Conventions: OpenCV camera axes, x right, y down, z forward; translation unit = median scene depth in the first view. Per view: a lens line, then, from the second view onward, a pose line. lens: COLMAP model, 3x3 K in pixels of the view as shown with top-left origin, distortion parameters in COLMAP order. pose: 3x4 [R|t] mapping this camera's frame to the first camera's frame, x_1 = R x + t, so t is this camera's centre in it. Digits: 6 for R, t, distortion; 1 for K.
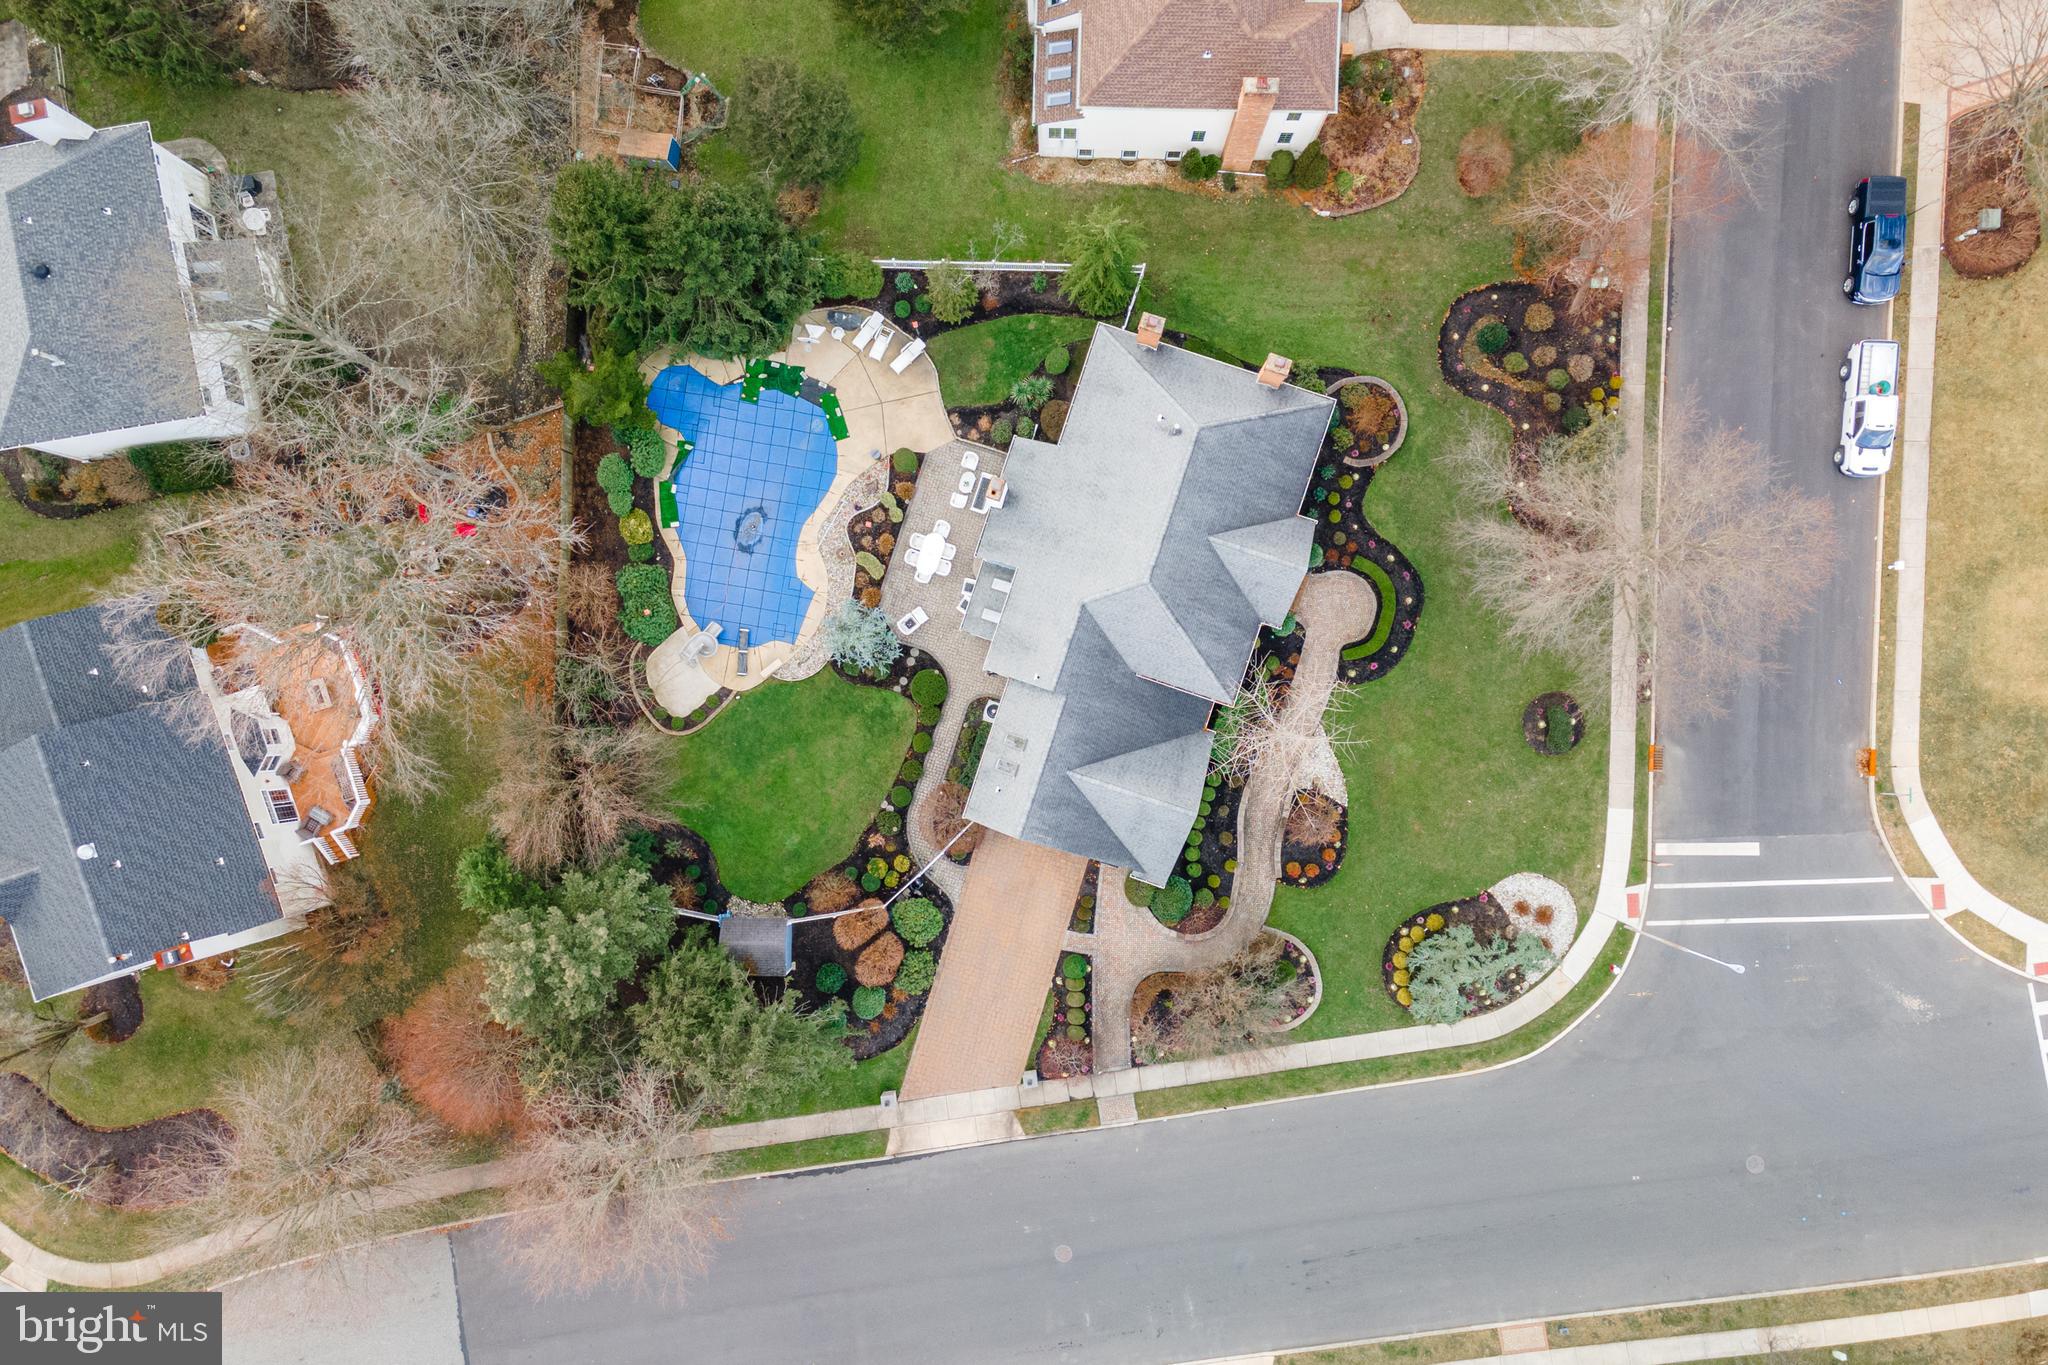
lens RADIAL K [[1500.8, 0, 1027.7], [0, 1500.8, 693.7], [0, 0, 1]] dist [0.027070, 0.070412]
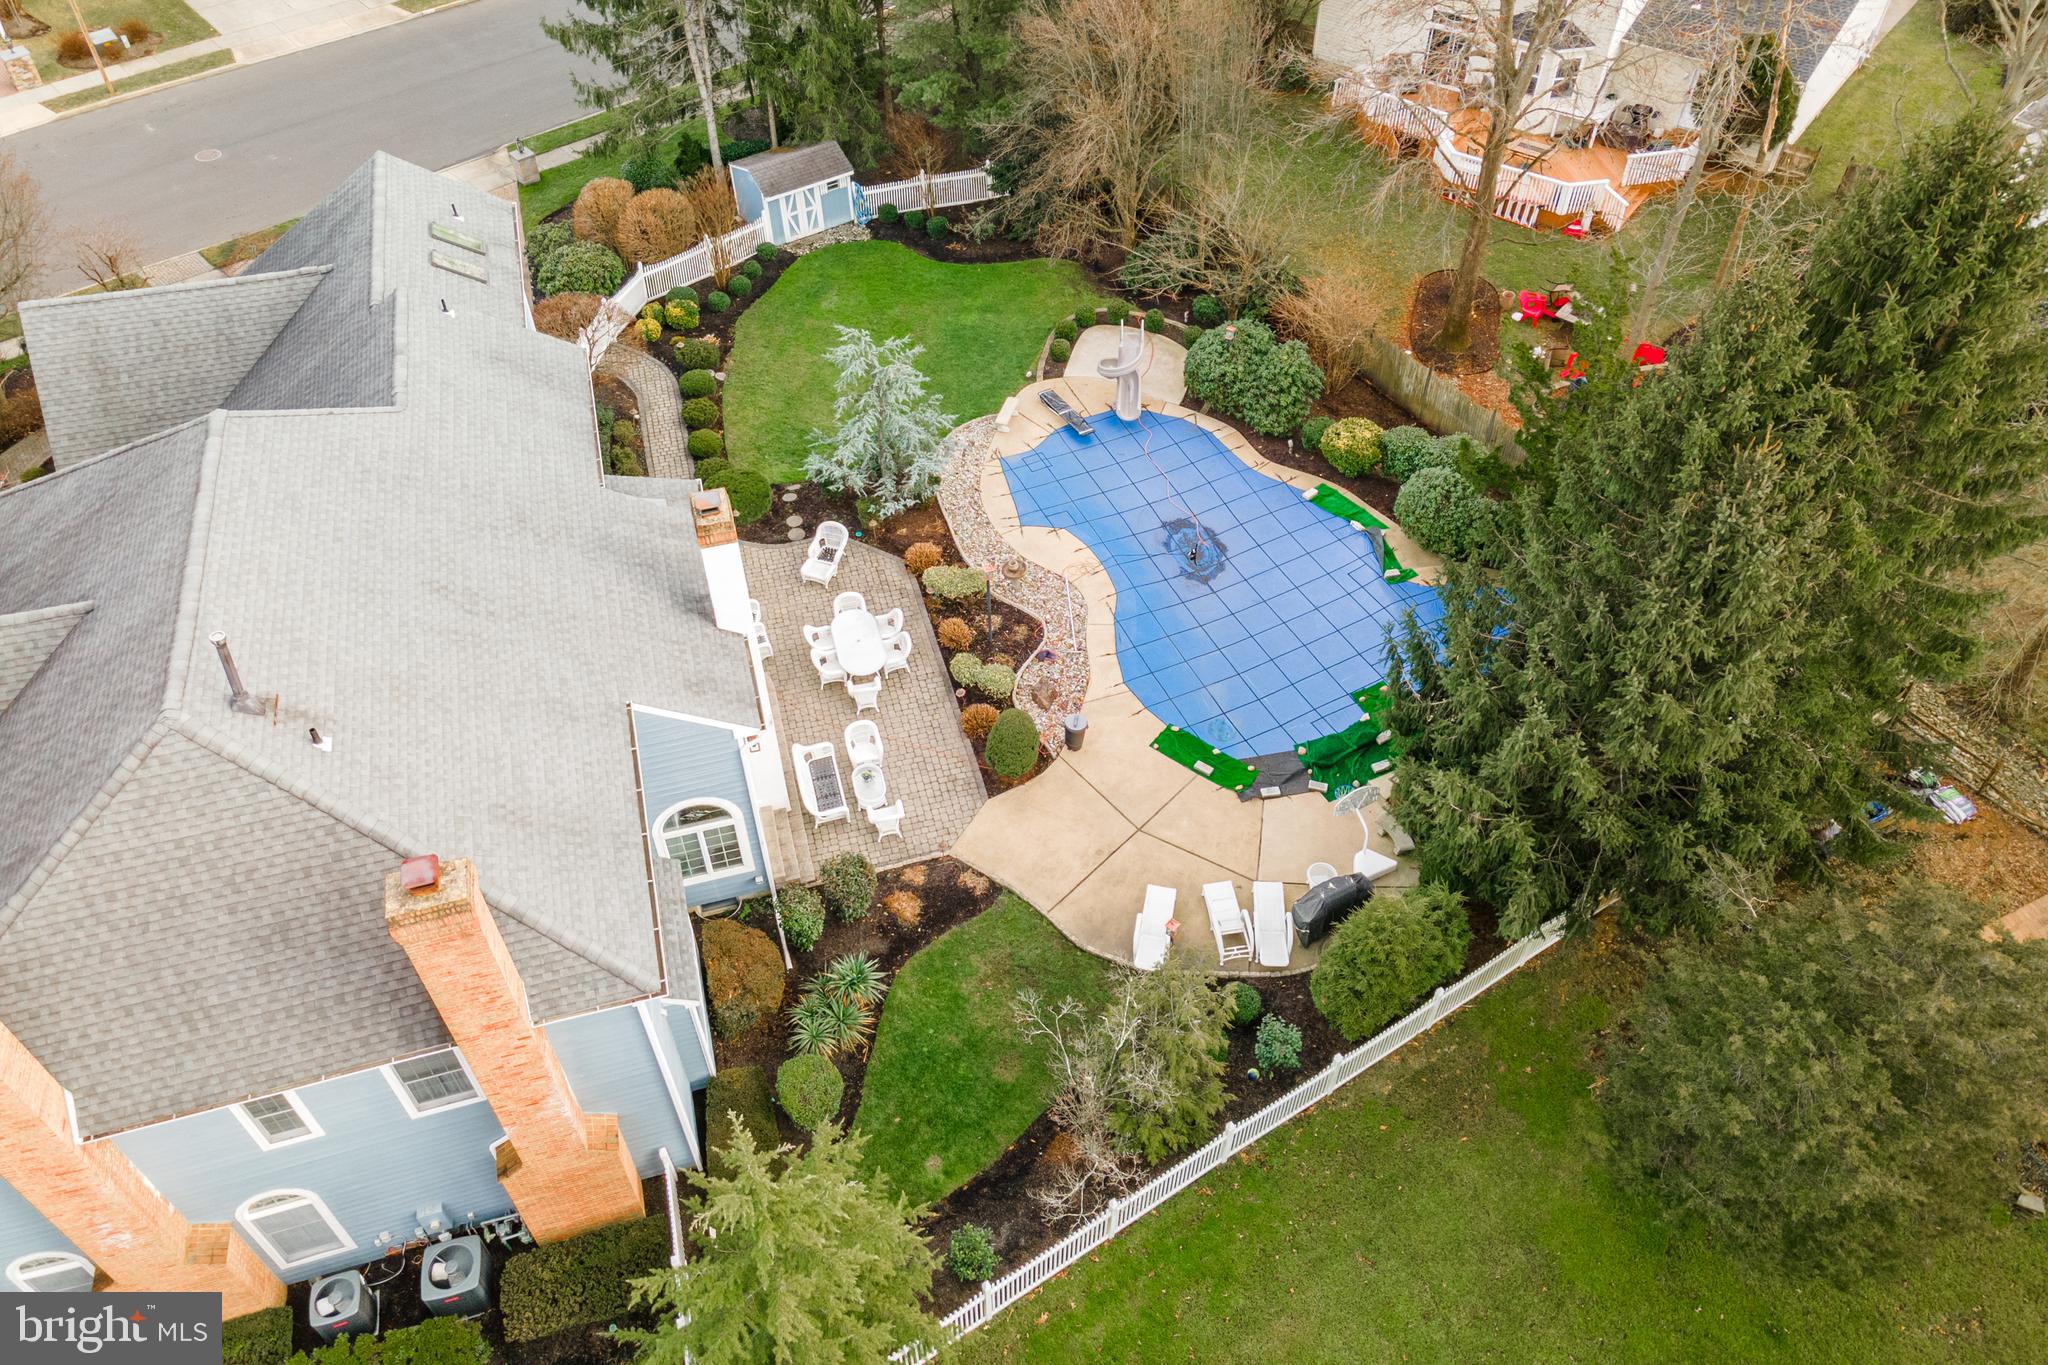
lens RADIAL K [[1478.0, 0, 1027.7], [0, 1478.0, 625.6], [0, 0, 1]] dist [0.053594, -0.002423]
pose [[-0.827757, 0.412690, -0.380138, 0.065873], [-0.560793, -0.586580, 0.584324, -0.389970], [0.018163, 0.696857, 0.716980, 0.658312]]
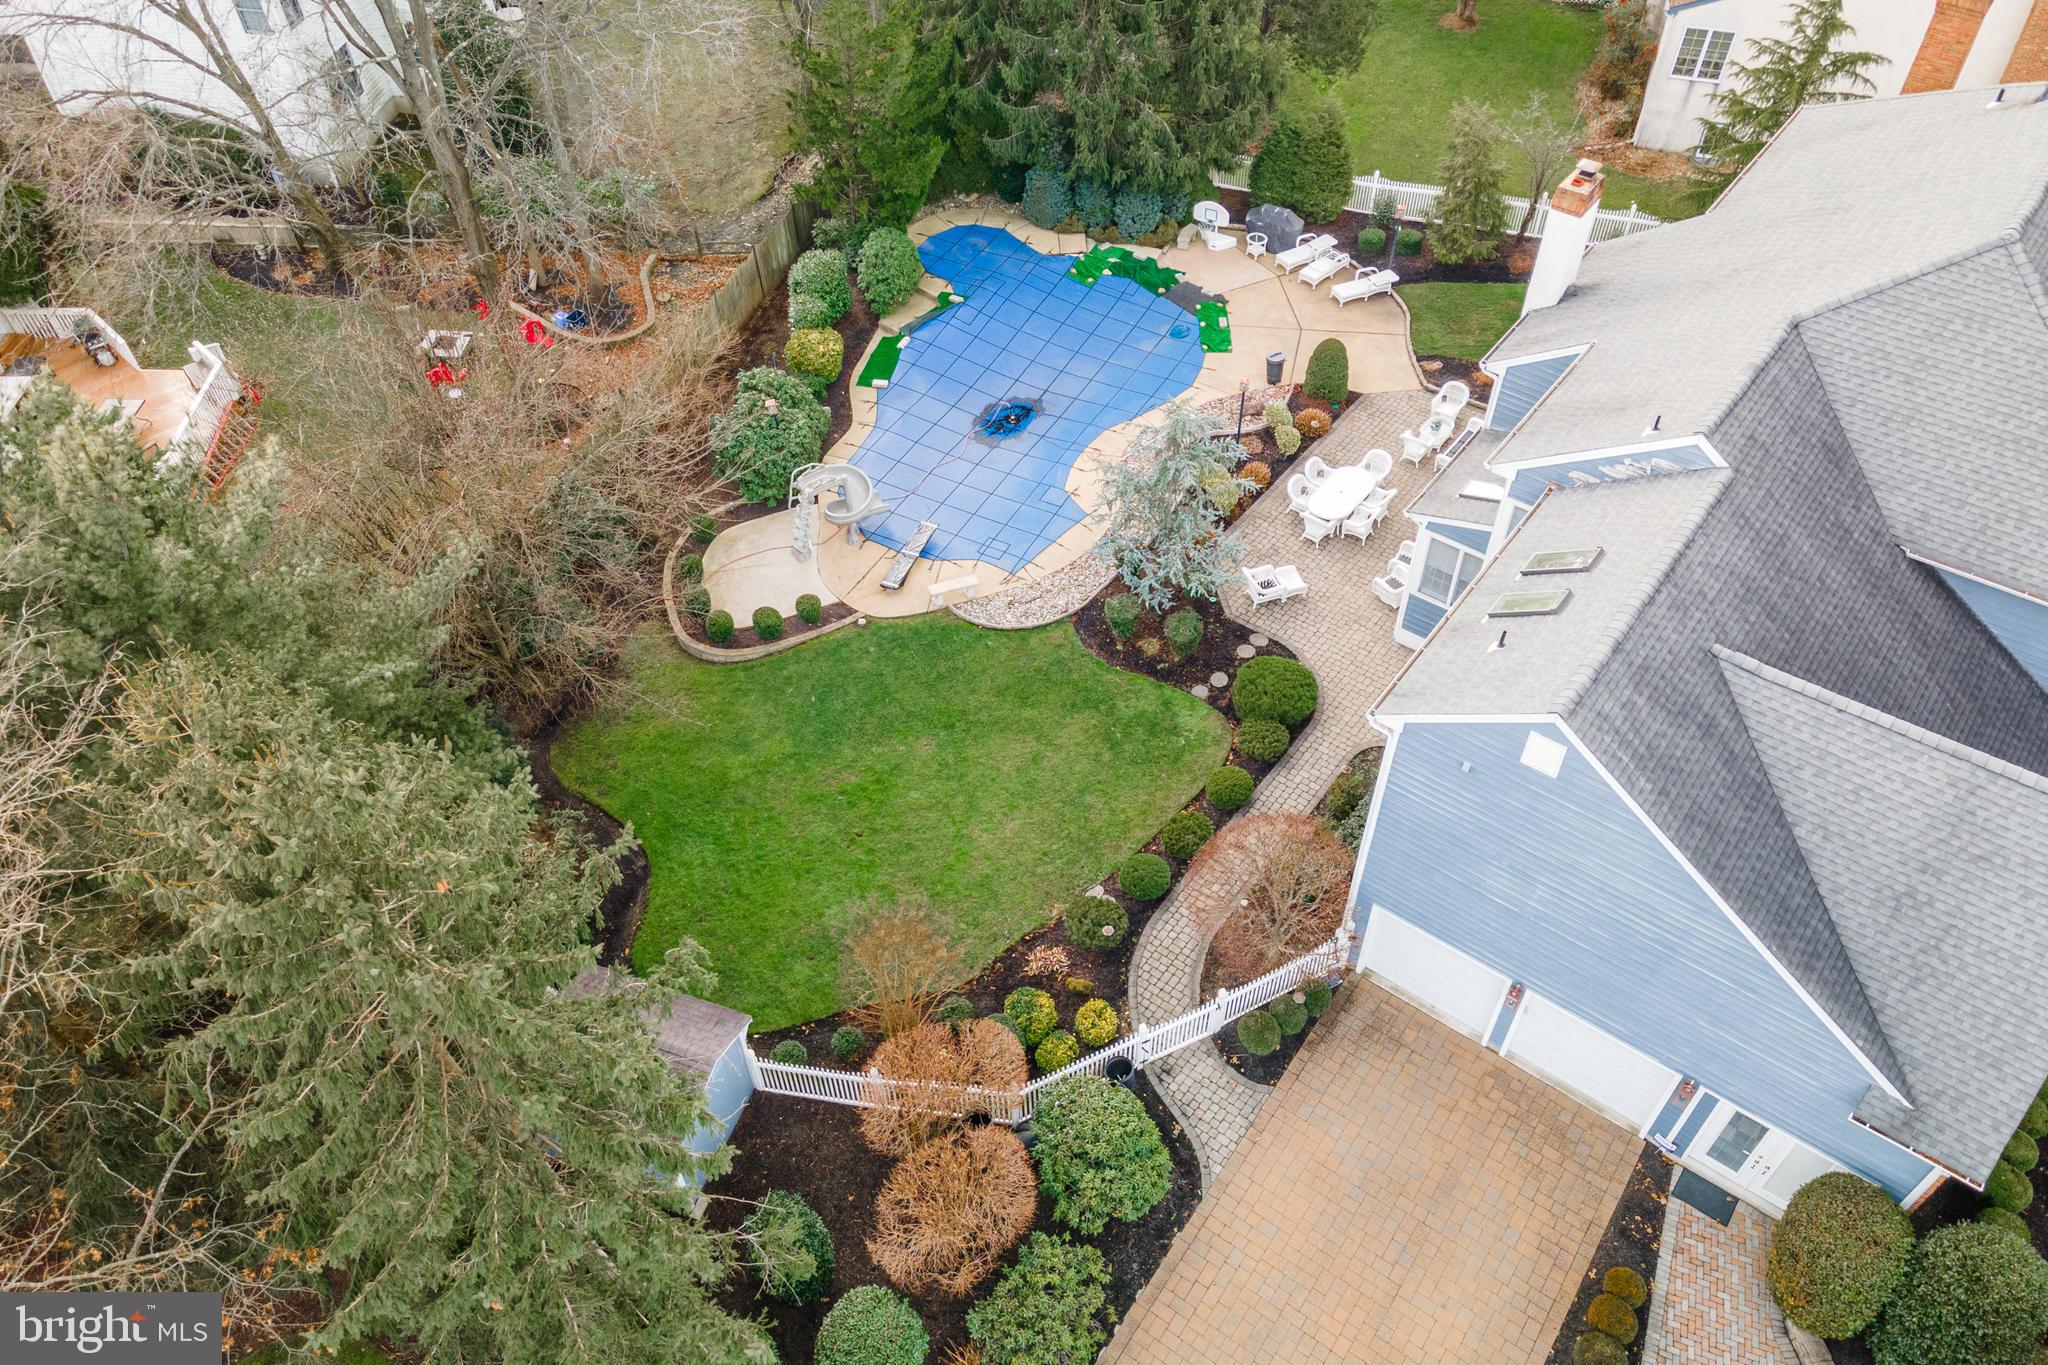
lens RADIAL K [[1494.6, 0, 1018.7], [0, 1494.6, 689.1], [0, 0, 1]] dist [0.028355, 0.071278]
pose [[0.945269, 0.234394, -0.226993, -0.037851], [-0.326093, 0.702905, -0.632130, 0.292935], [0.011387, 0.671554, 0.740869, 0.675206]]
